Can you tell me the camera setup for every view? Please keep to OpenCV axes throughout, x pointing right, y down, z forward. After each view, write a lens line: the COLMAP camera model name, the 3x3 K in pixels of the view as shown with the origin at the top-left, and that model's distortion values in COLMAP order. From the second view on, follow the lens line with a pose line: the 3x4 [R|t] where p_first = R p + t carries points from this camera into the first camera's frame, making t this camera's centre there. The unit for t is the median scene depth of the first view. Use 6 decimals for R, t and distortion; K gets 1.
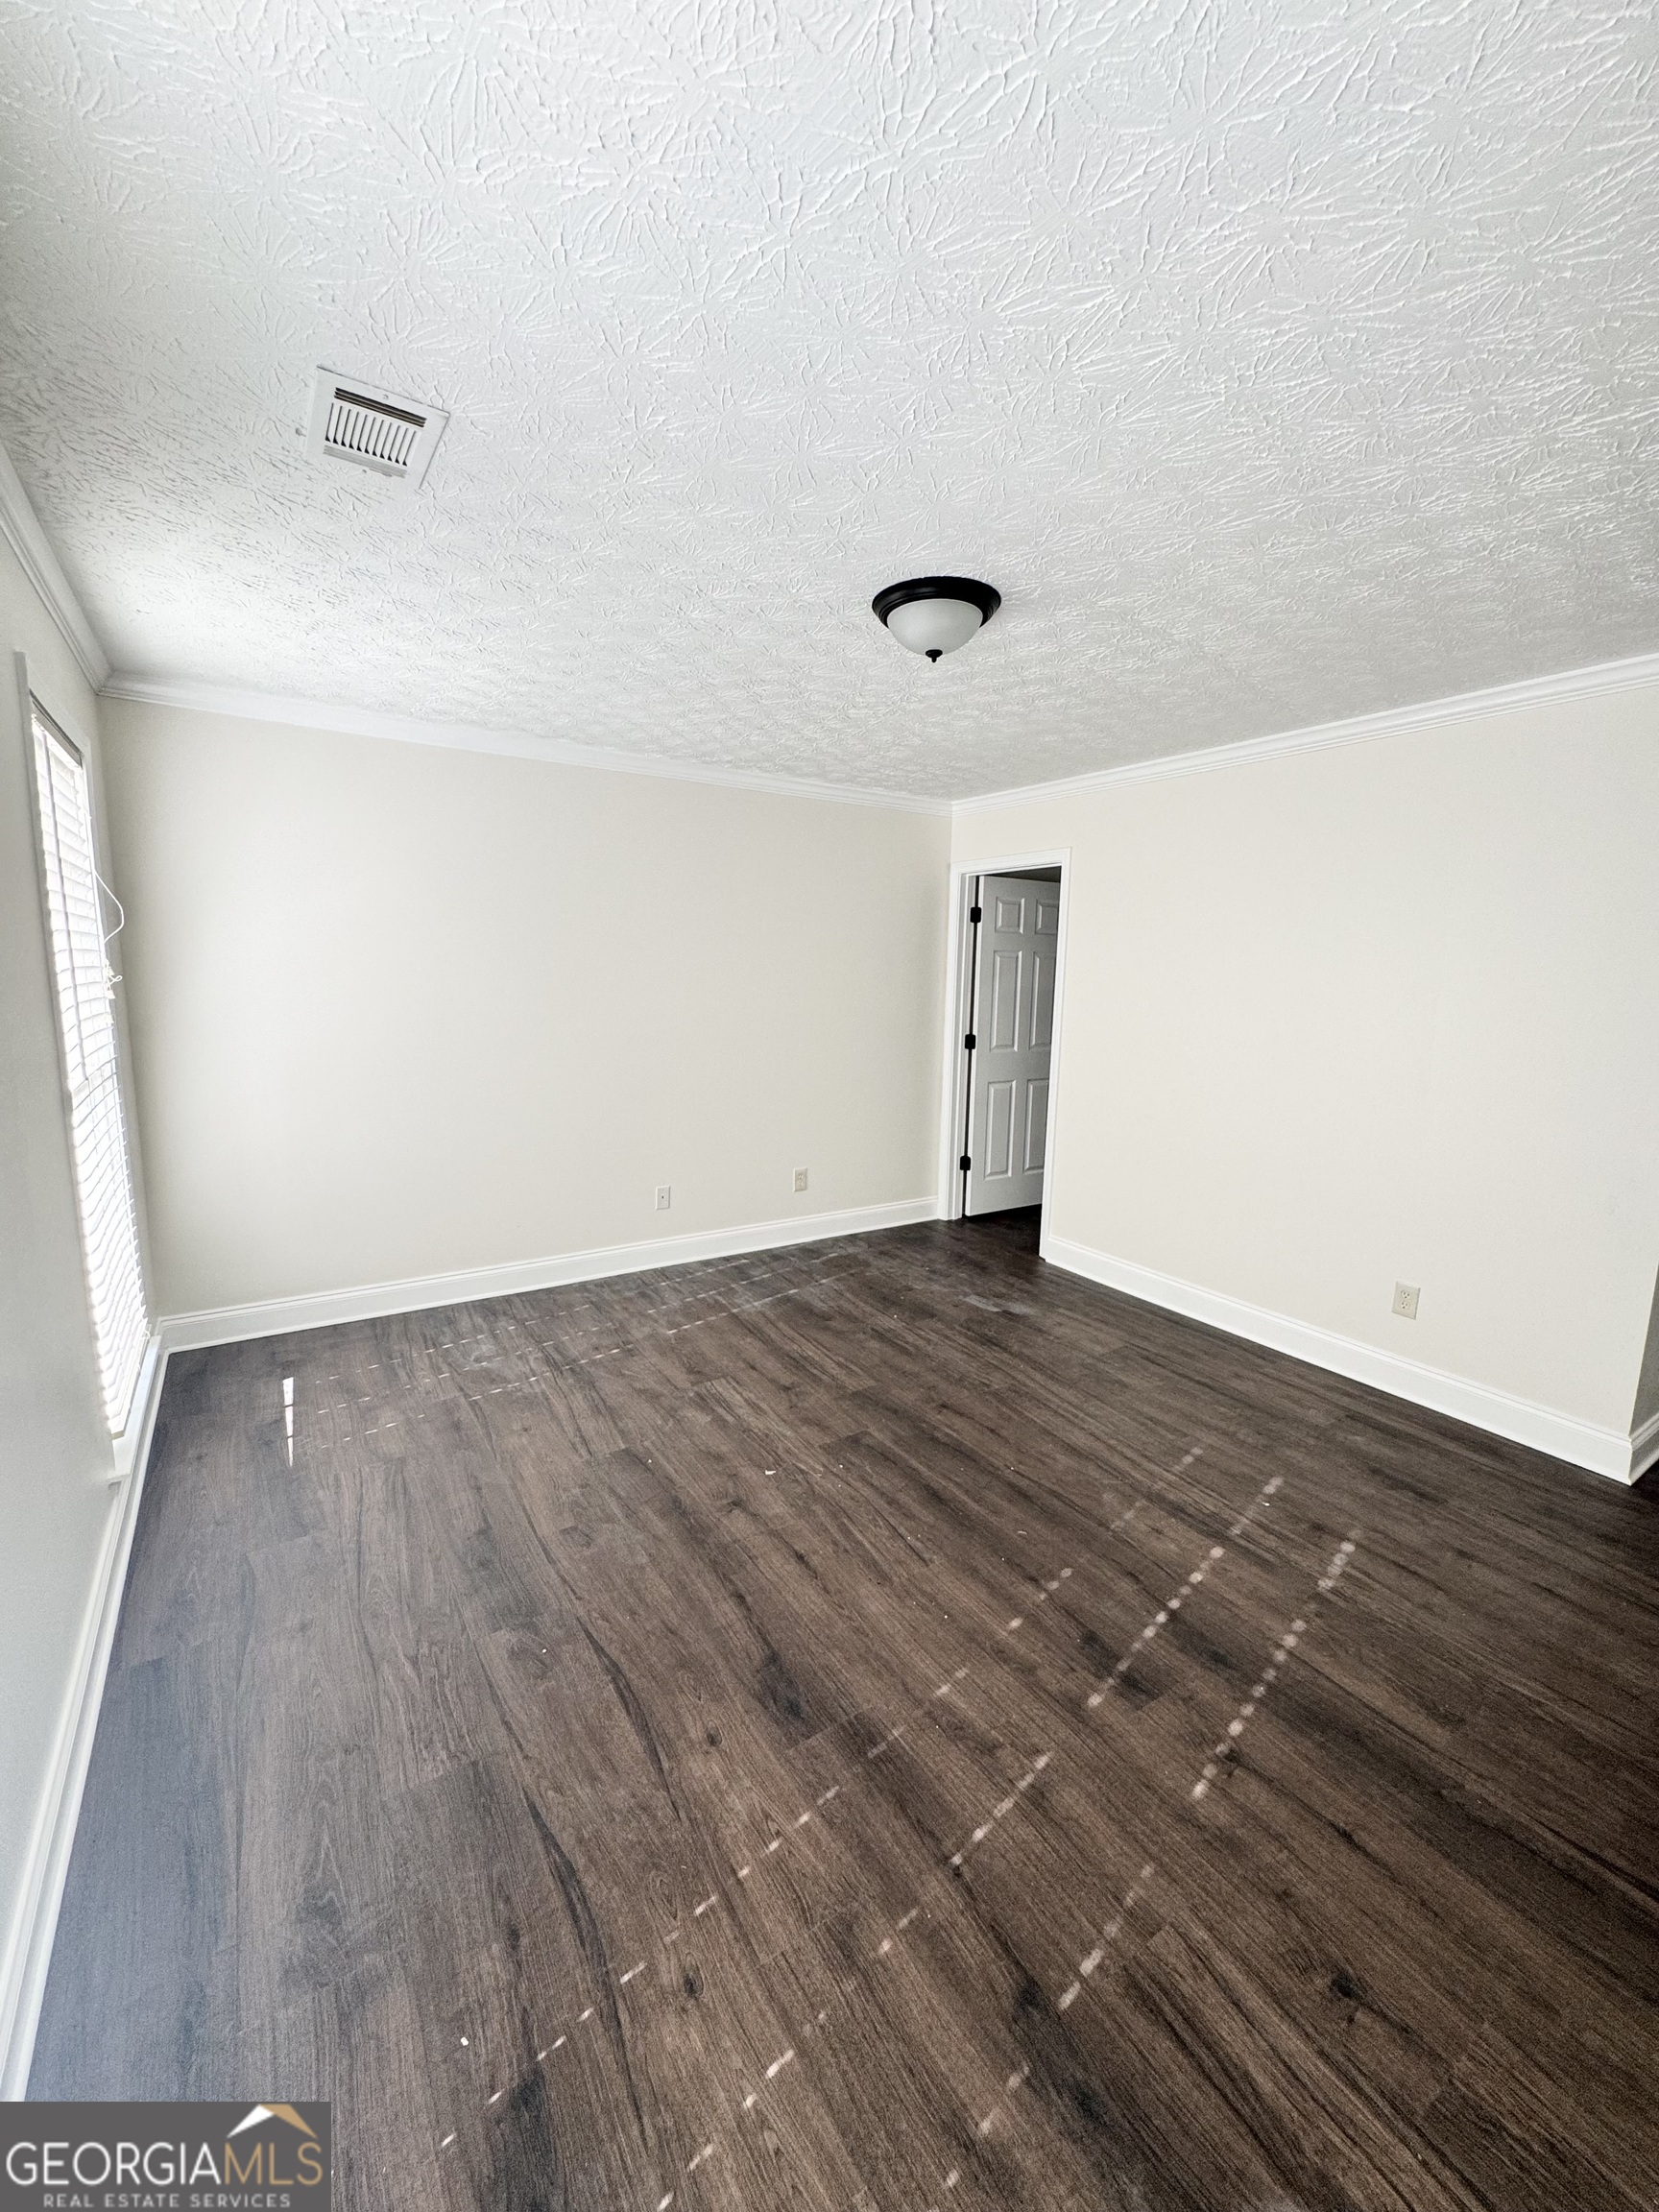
lens RADIAL K [[882.1, 0, 832.0], [0, 882.1, 1102.9], [0, 0, 1]] dist [-0.000809, 0.000113]
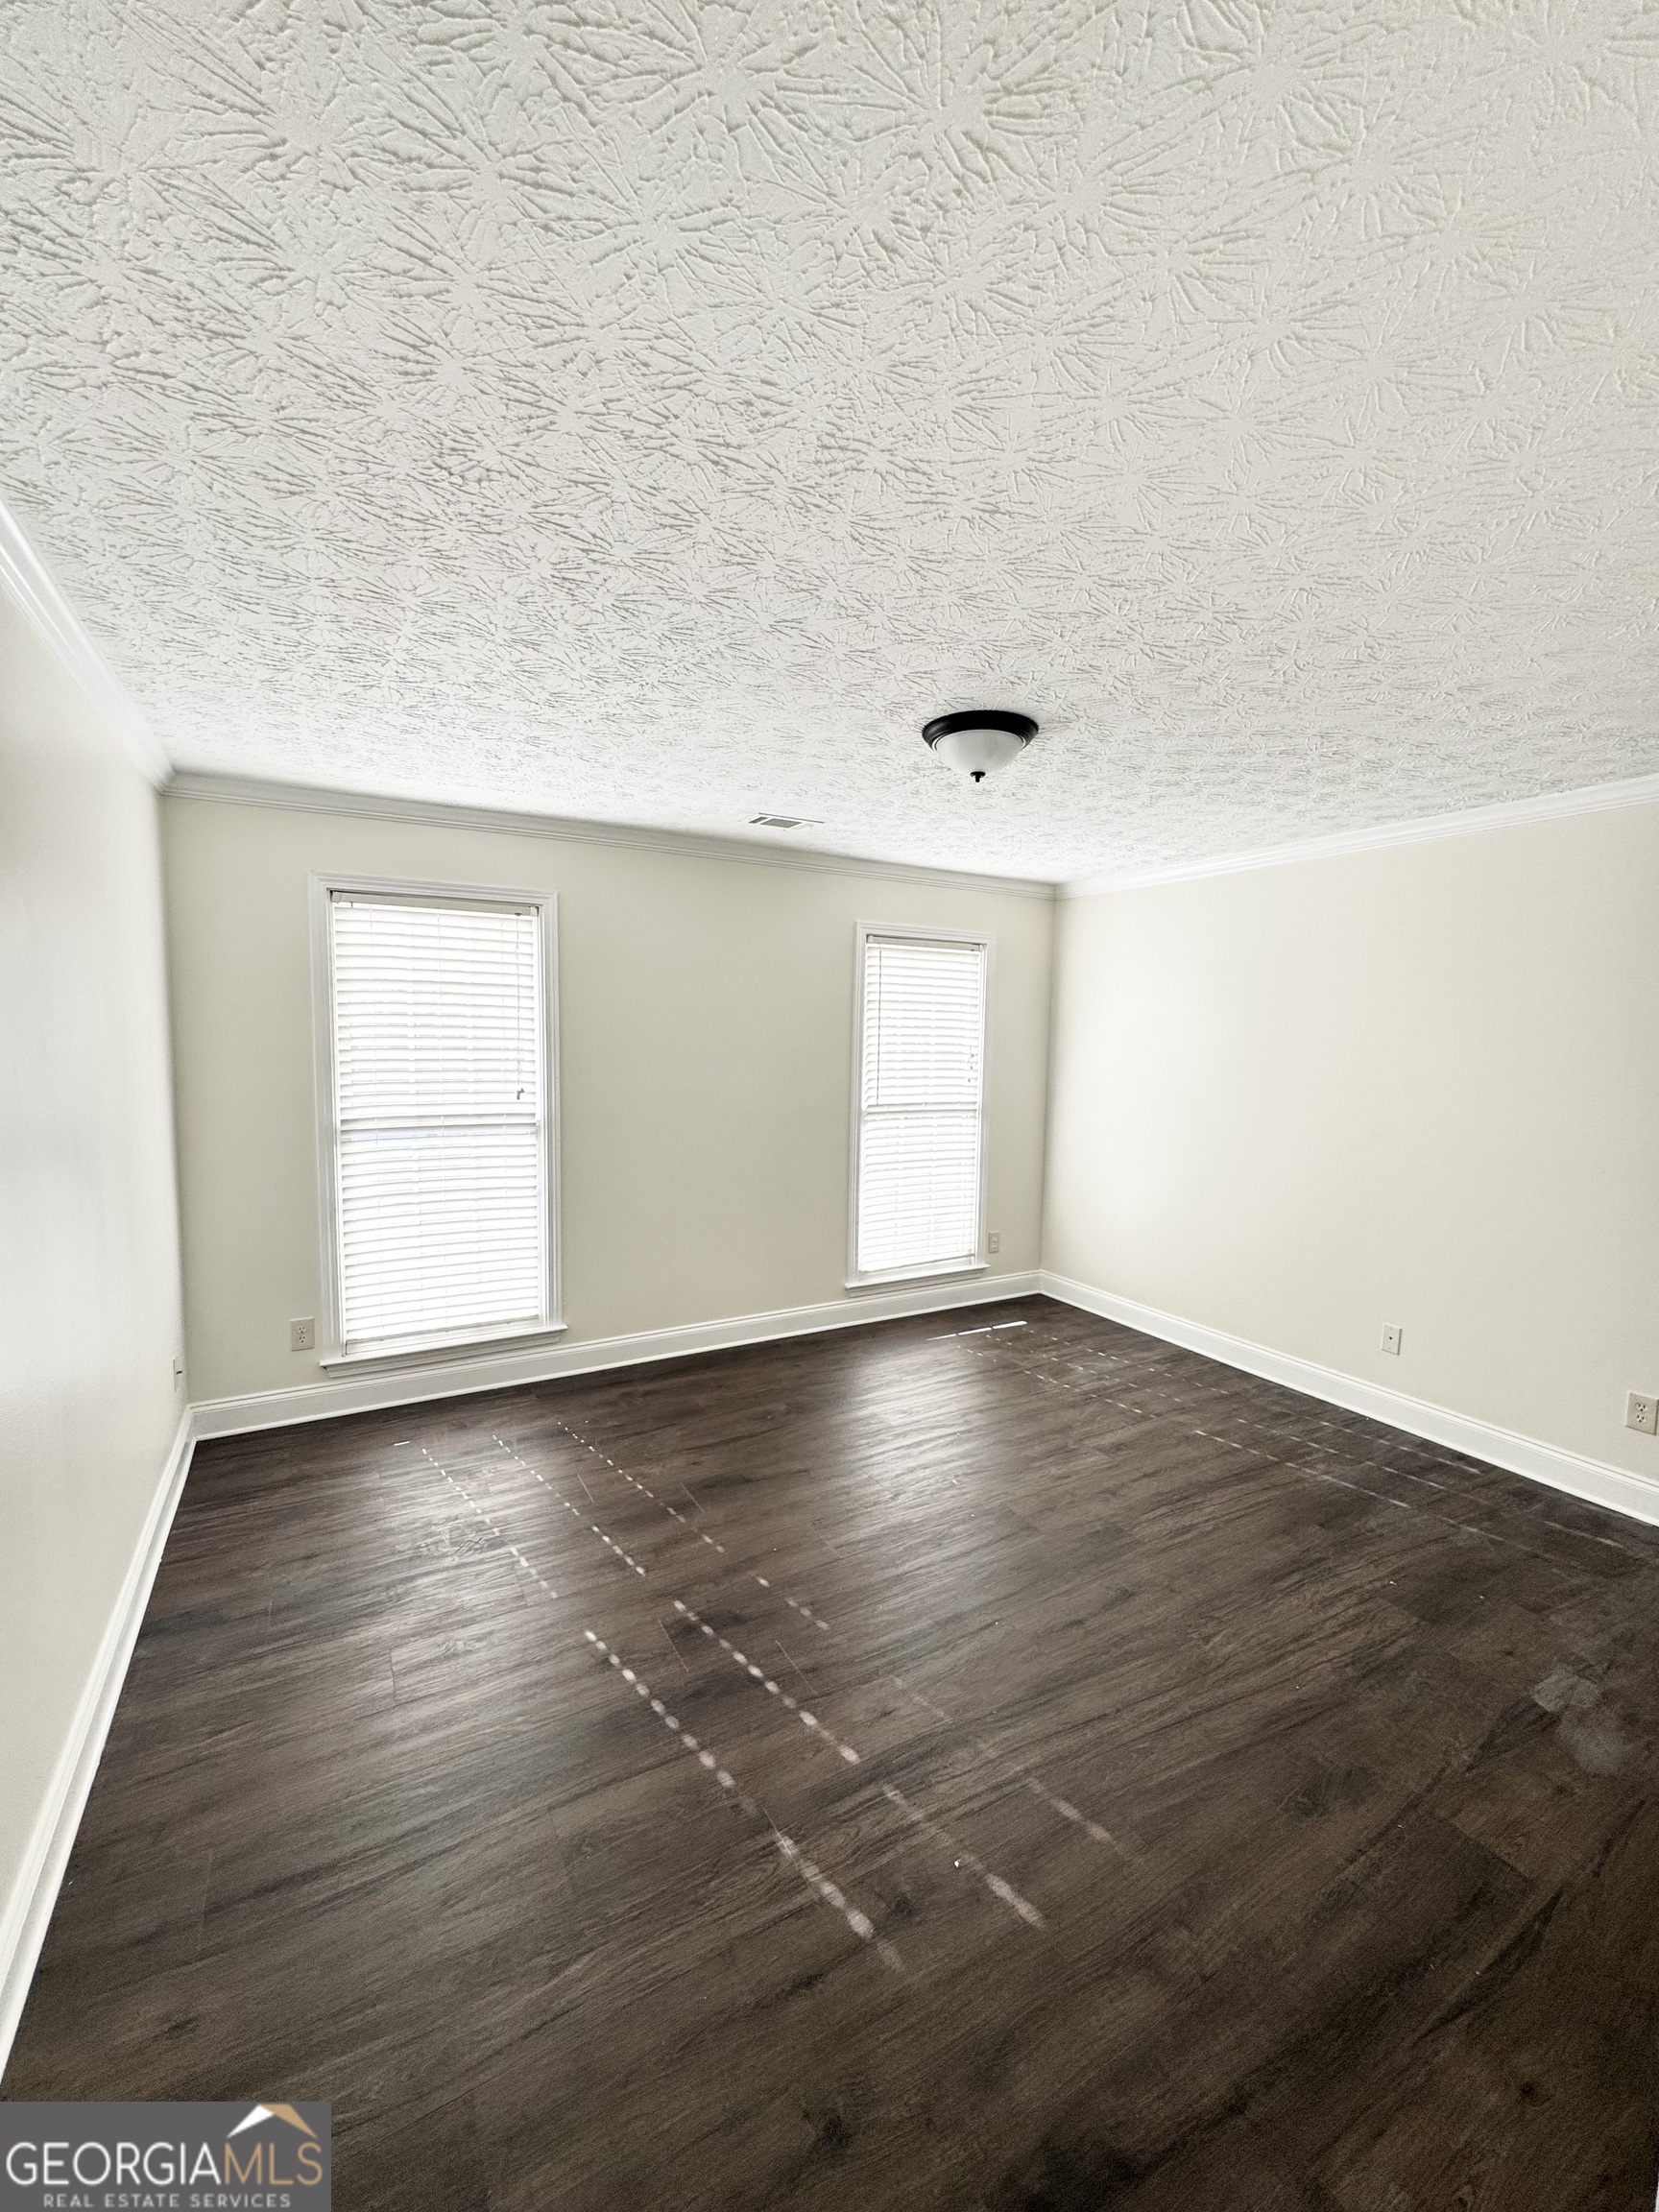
lens RADIAL K [[882.1, 0, 832.0], [0, 882.1, 1102.9], [0, 0, 1]] dist [-0.000809, 0.000113]
pose [[-0.054801, 0.060388, -0.996670, 0.806453], [-0.169476, 0.983124, 0.068886, -0.097508], [0.984009, 0.172687, -0.043642, 0.600484]]
